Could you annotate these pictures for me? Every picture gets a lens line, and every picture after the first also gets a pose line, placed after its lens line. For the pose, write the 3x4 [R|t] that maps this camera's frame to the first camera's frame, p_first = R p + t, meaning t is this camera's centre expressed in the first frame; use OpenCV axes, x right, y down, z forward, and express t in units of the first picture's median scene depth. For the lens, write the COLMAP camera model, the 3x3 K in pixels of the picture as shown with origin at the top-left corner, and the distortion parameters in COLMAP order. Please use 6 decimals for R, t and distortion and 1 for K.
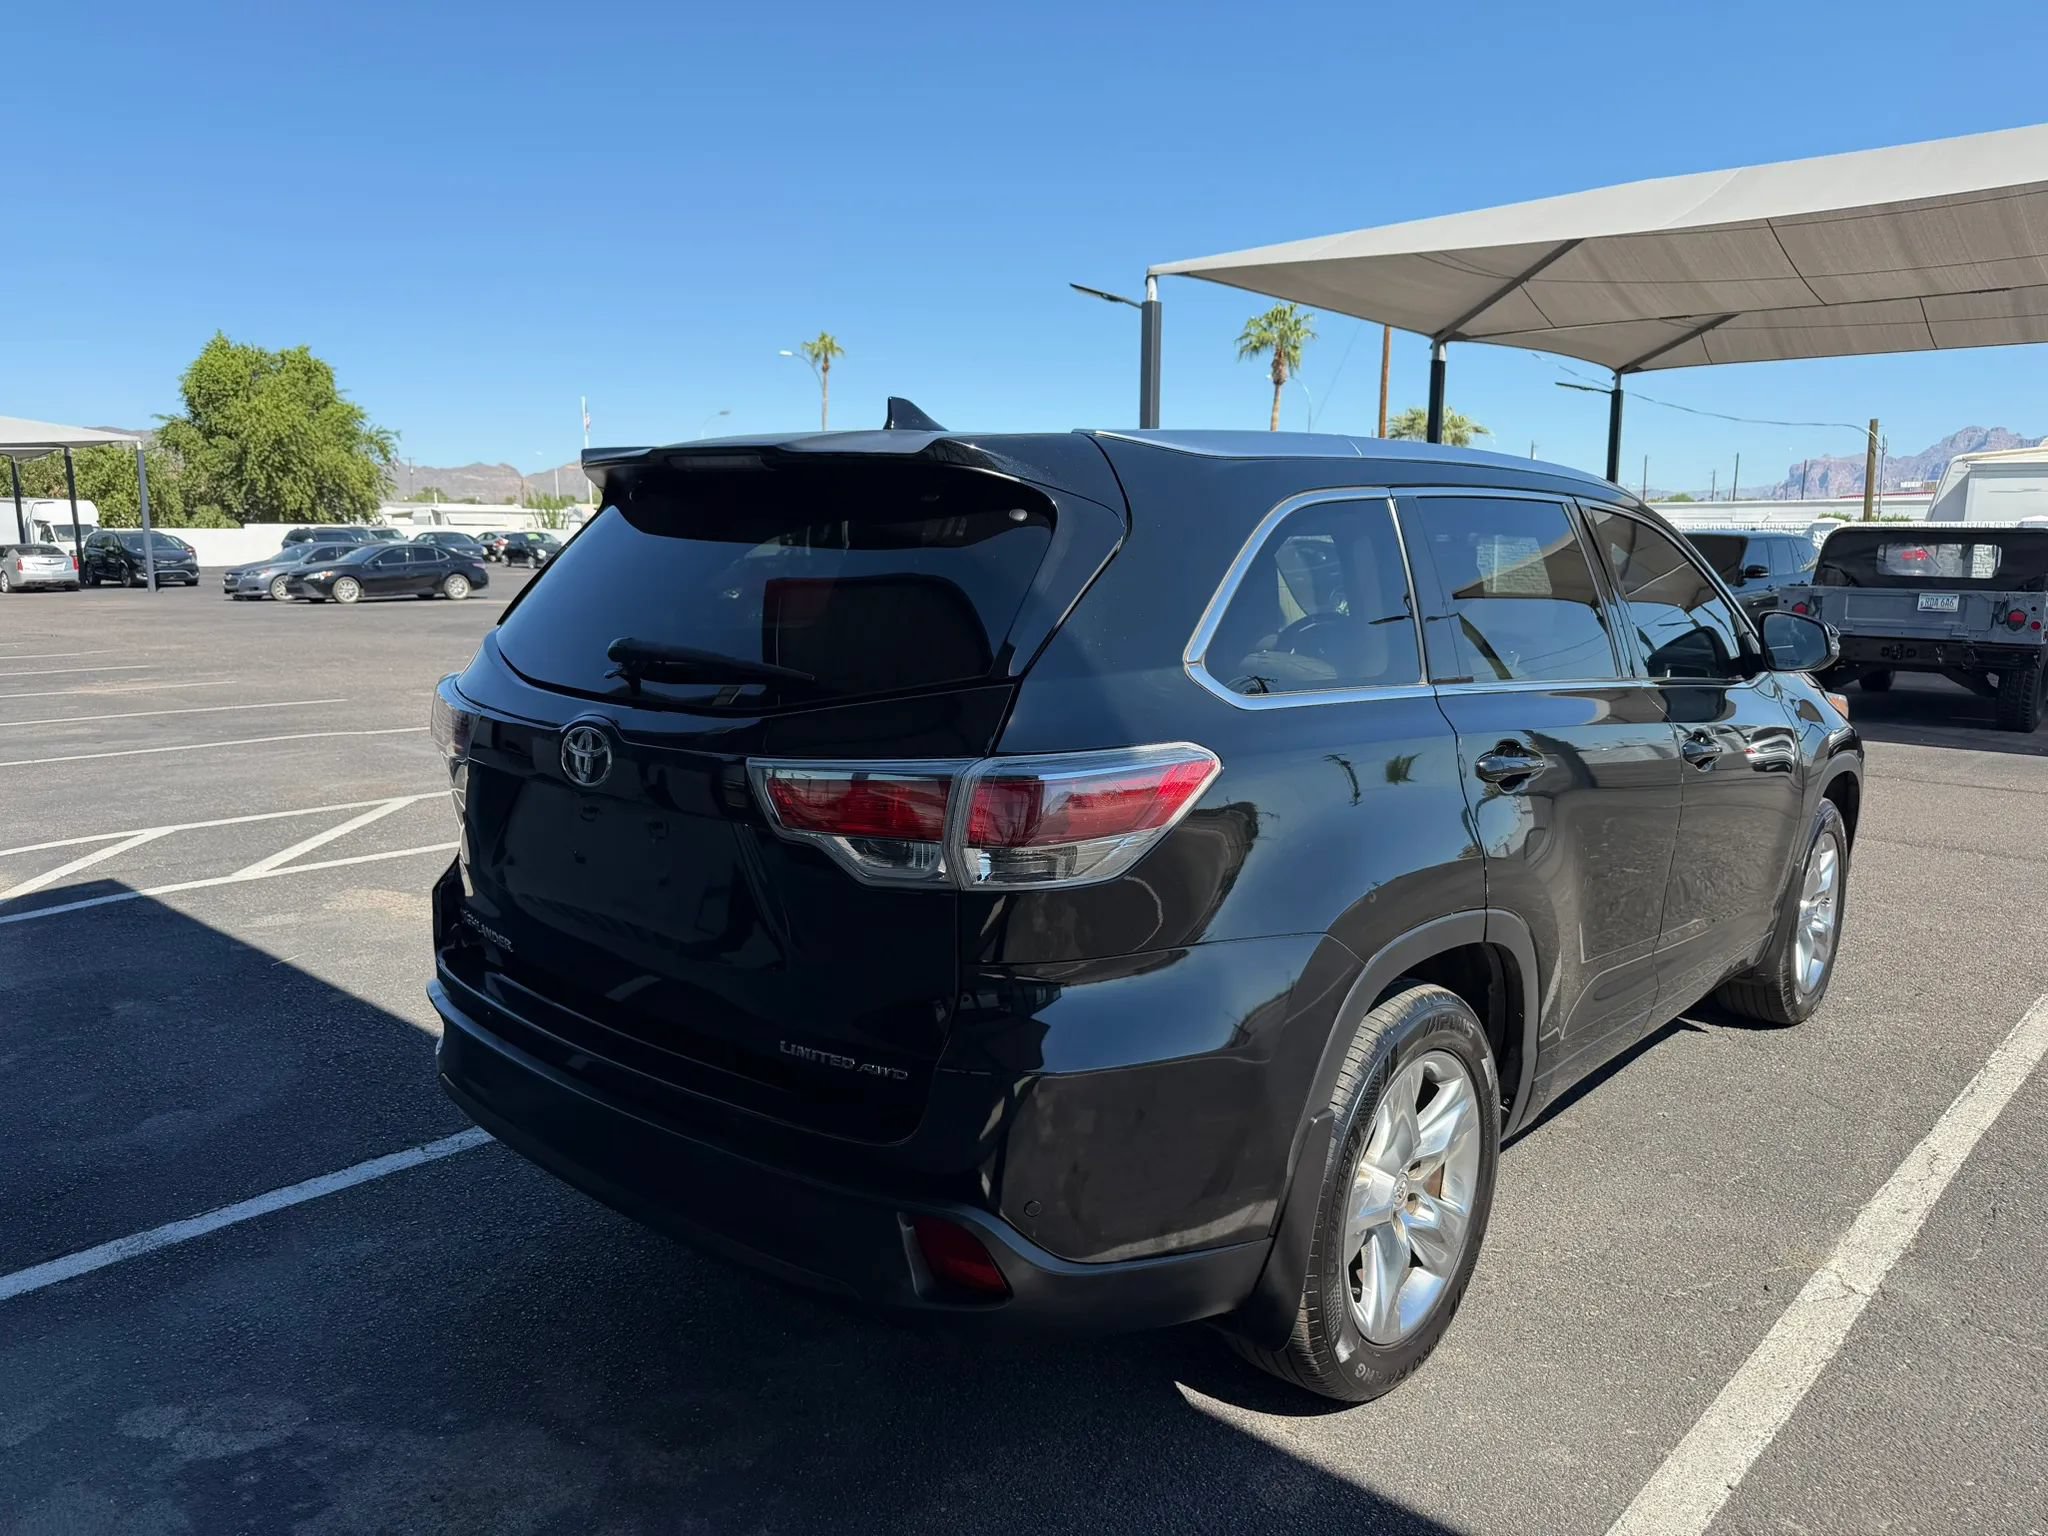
lens RADIAL K [[1389.8, 0, 1018.7], [0, 1389.8, 804.0], [0, 0, 1]] dist [0.005237, -0.014471]
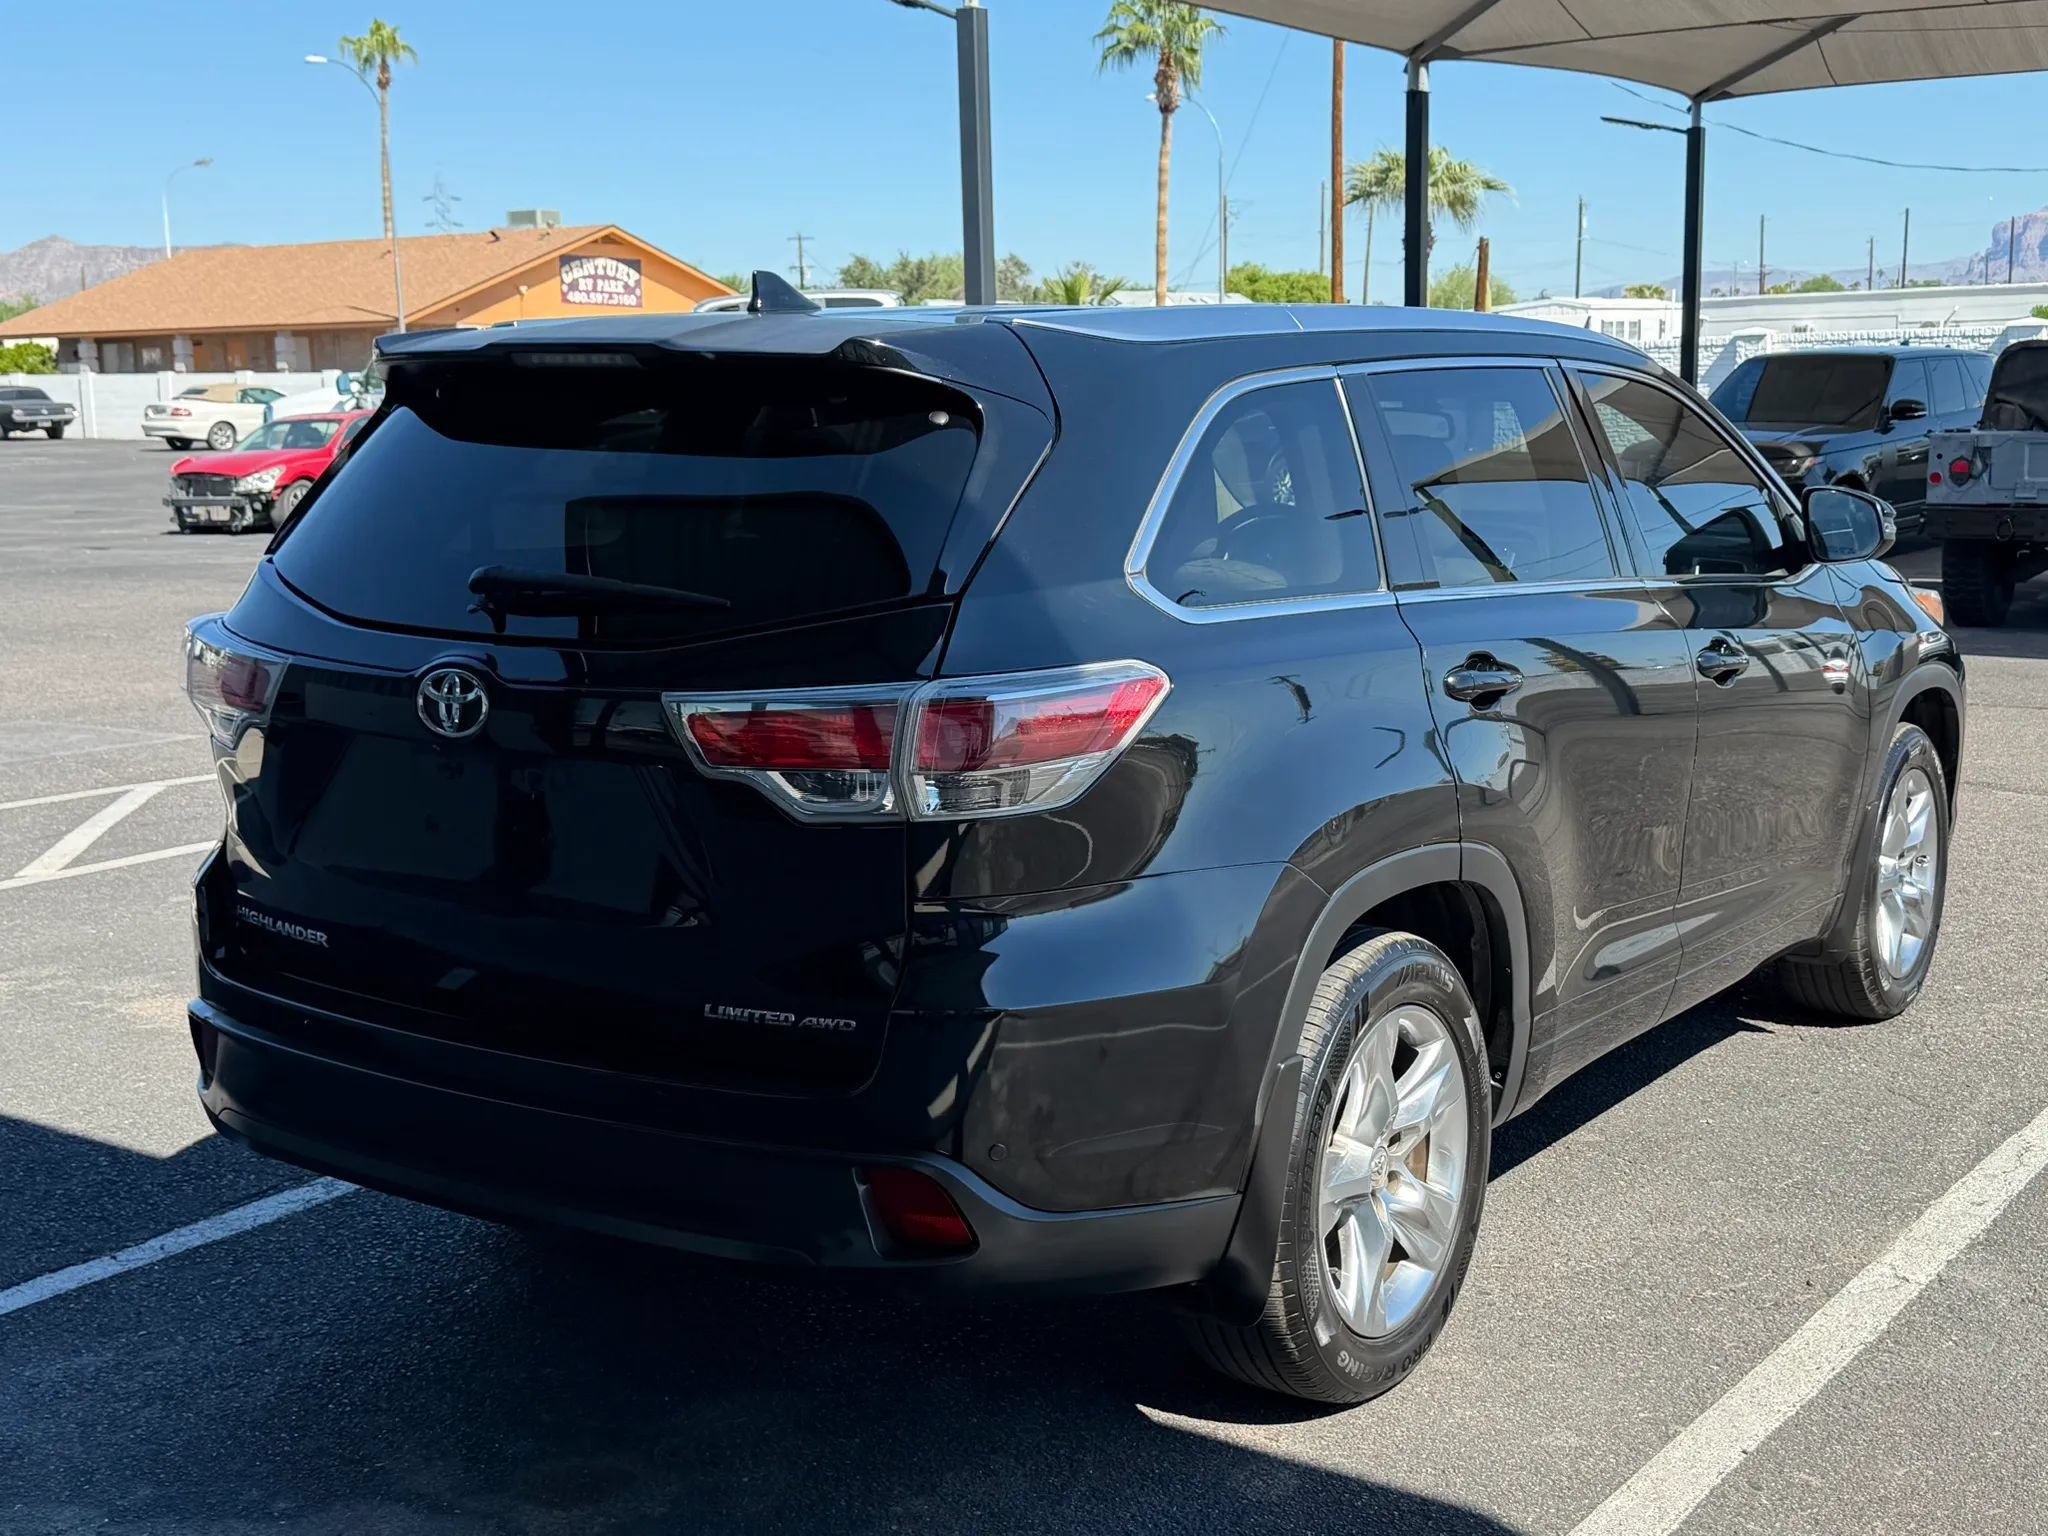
lens RADIAL K [[2336.8, 0, 1023.0], [0, 2336.8, 844.4], [0, 0, 1]] dist [0.064018, 0.000000]
pose [[0.992841, -0.044533, 0.110834, -0.073355], [0.043507, 0.998985, 0.011657, 0.032367], [-0.111241, -0.006751, 0.993771, -0.311954]]
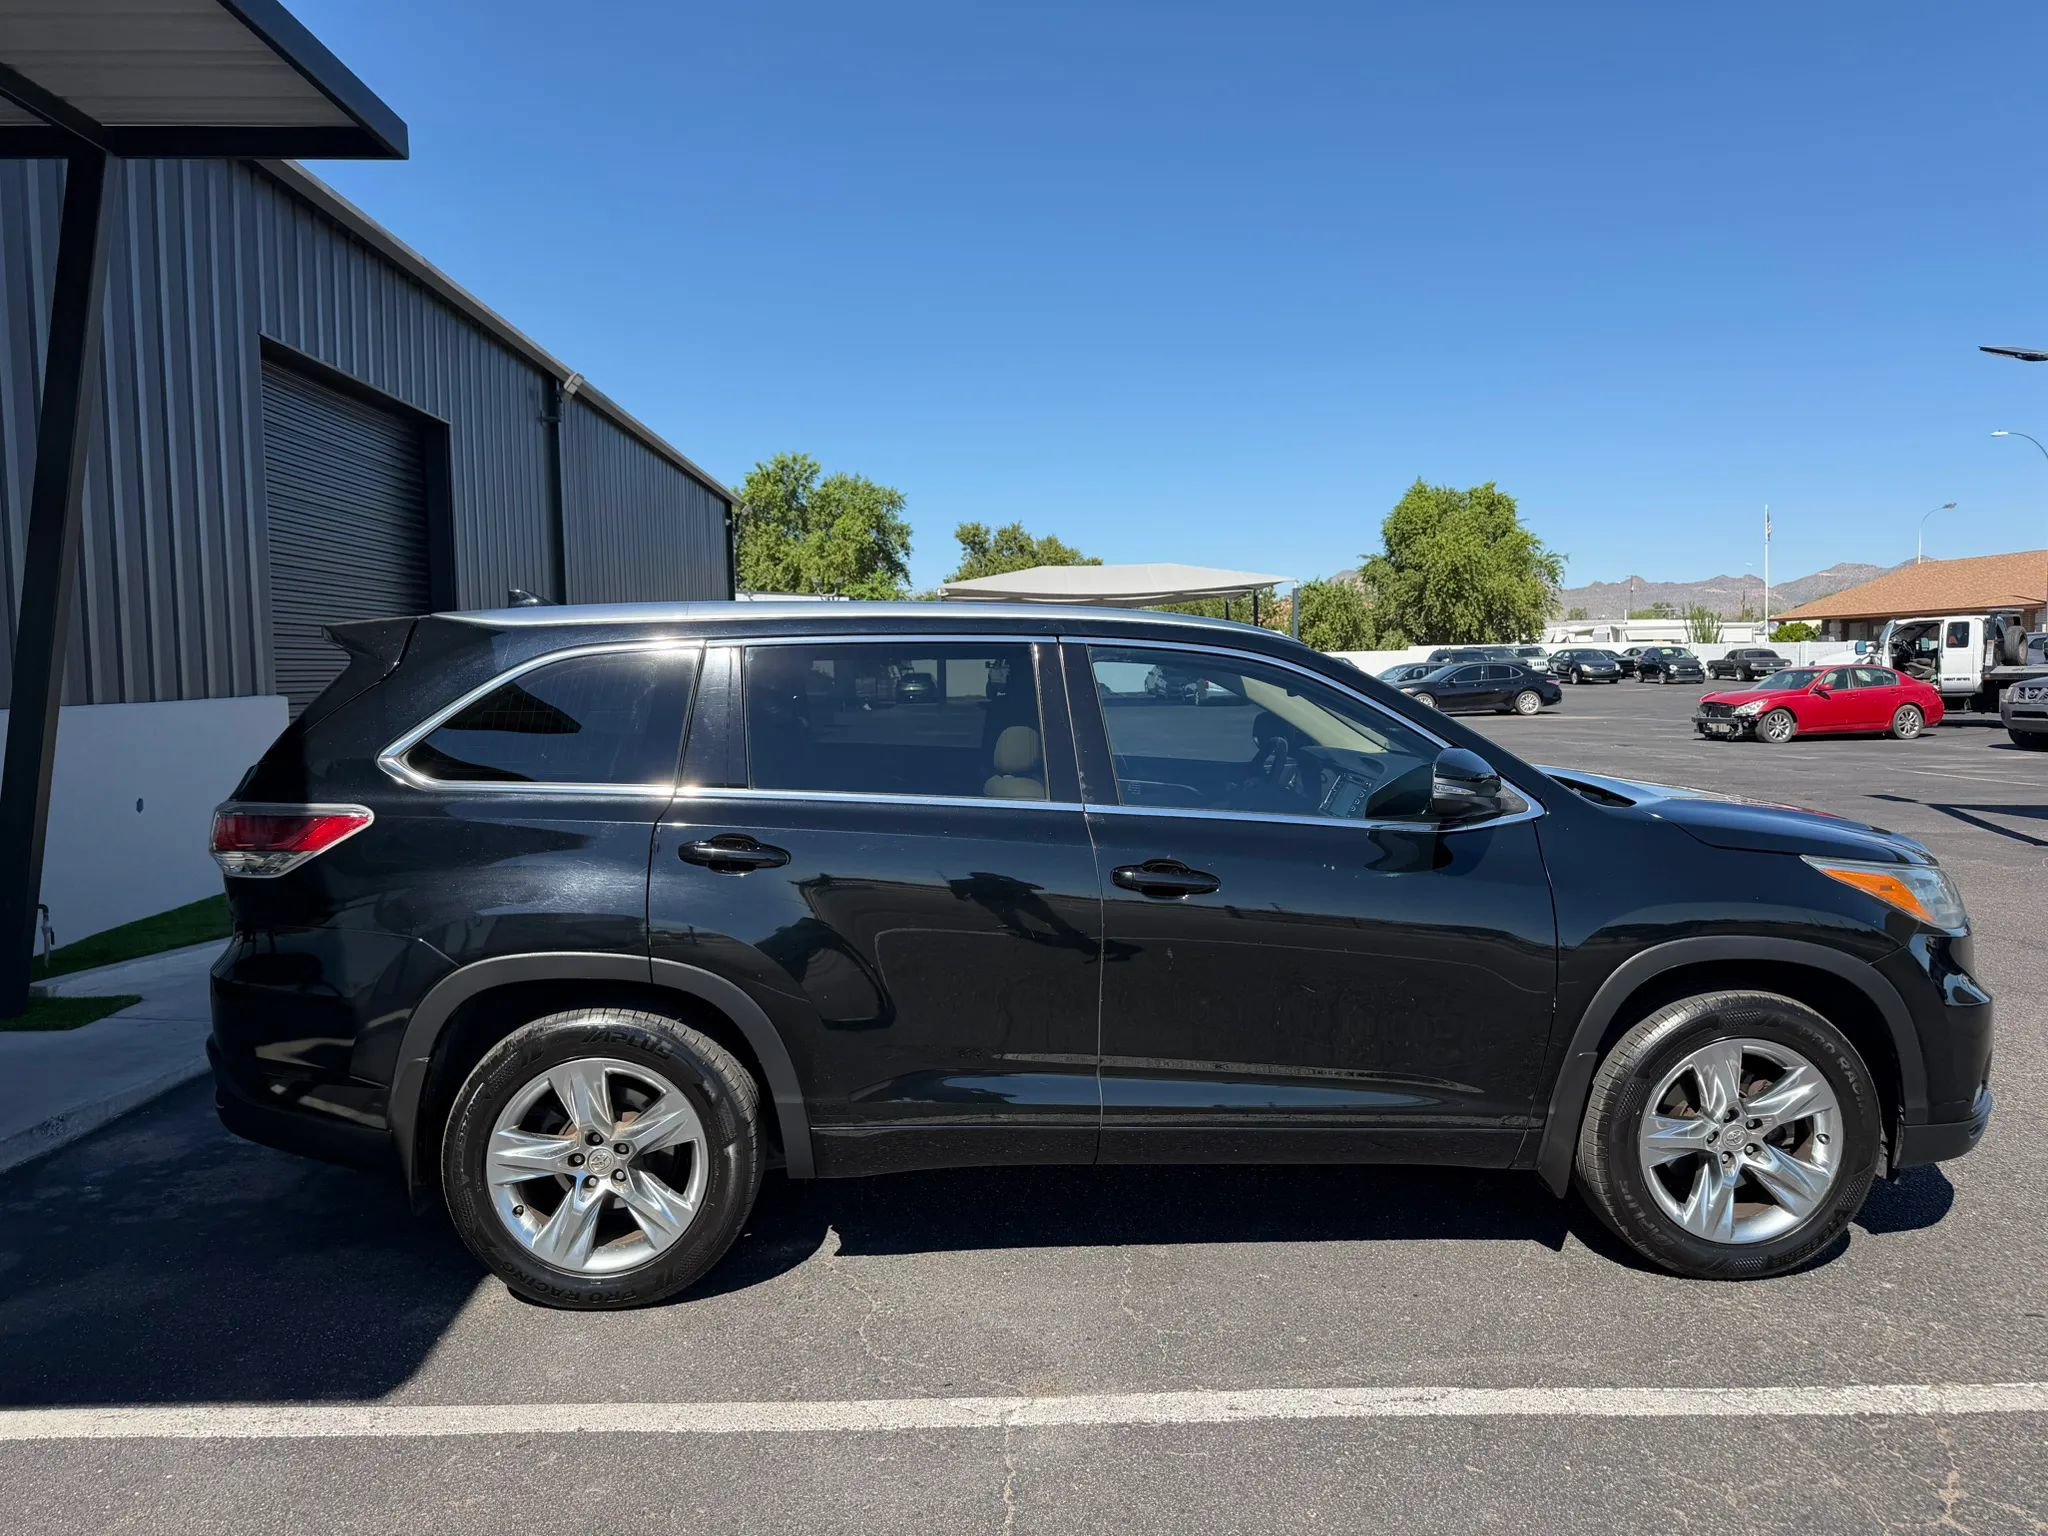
lens RADIAL K [[1389.8, 0, 1047.7], [0, 1389.8, 812.7], [0, 0, 1]] dist [0.005237, -0.014471]
pose [[0.716288, 0.059553, -0.695259, 1.036504], [-0.111873, 0.993264, -0.030177, -0.044005], [0.688779, 0.099396, 0.718126, 0.207899]]
